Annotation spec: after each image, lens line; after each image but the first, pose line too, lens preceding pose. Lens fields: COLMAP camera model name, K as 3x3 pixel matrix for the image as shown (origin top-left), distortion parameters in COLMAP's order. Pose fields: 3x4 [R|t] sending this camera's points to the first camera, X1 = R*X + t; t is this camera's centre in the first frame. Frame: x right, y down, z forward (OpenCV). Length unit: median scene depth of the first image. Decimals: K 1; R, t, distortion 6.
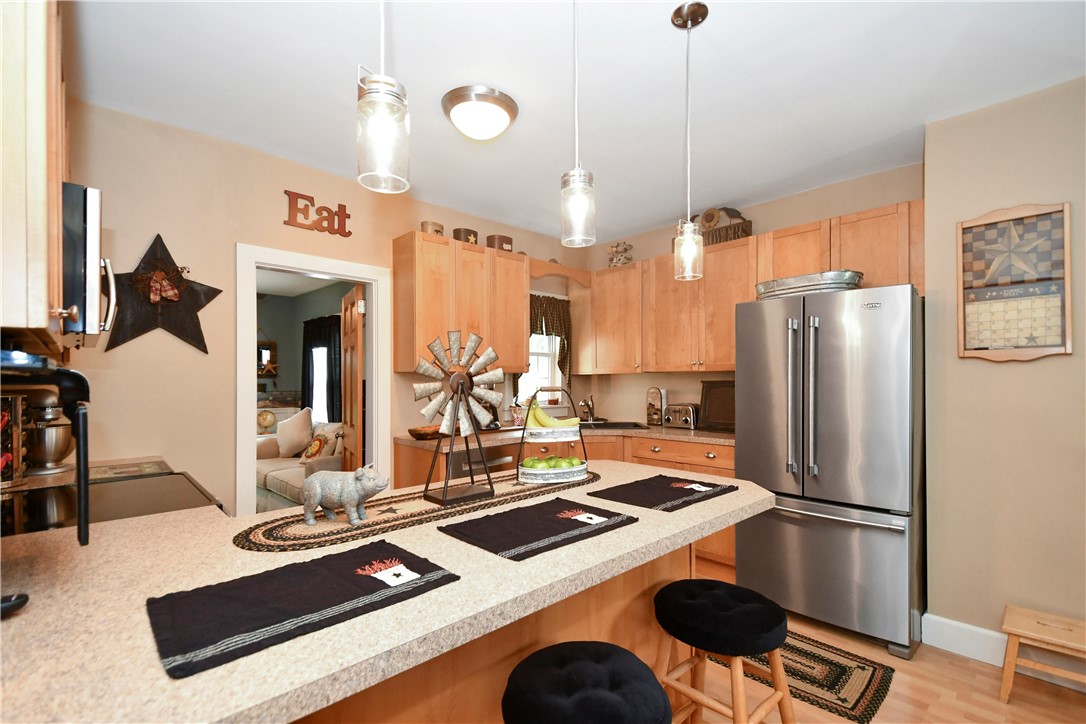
lens RADIAL K [[497.0, 0, 544.2], [0, 497.0, 372.3], [0, 0, 1]] dist [0.003553, -0.000229]
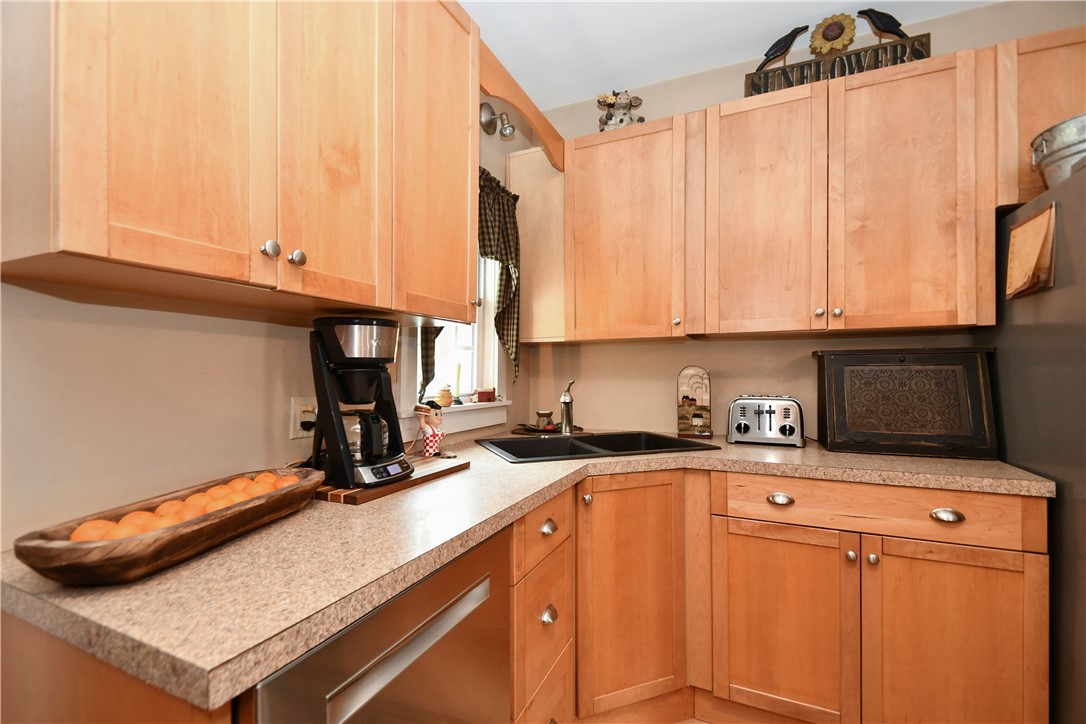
lens RADIAL K [[497.0, 0, 546.7], [0, 497.0, 373.7], [0, 0, 1]] dist [0.003553, -0.000229]
pose [[0.933105, 0.003252, 0.359589, -0.113399], [-0.008957, 0.999859, 0.014199, 0.032536], [-0.359492, -0.016470, 0.933003, 0.568339]]
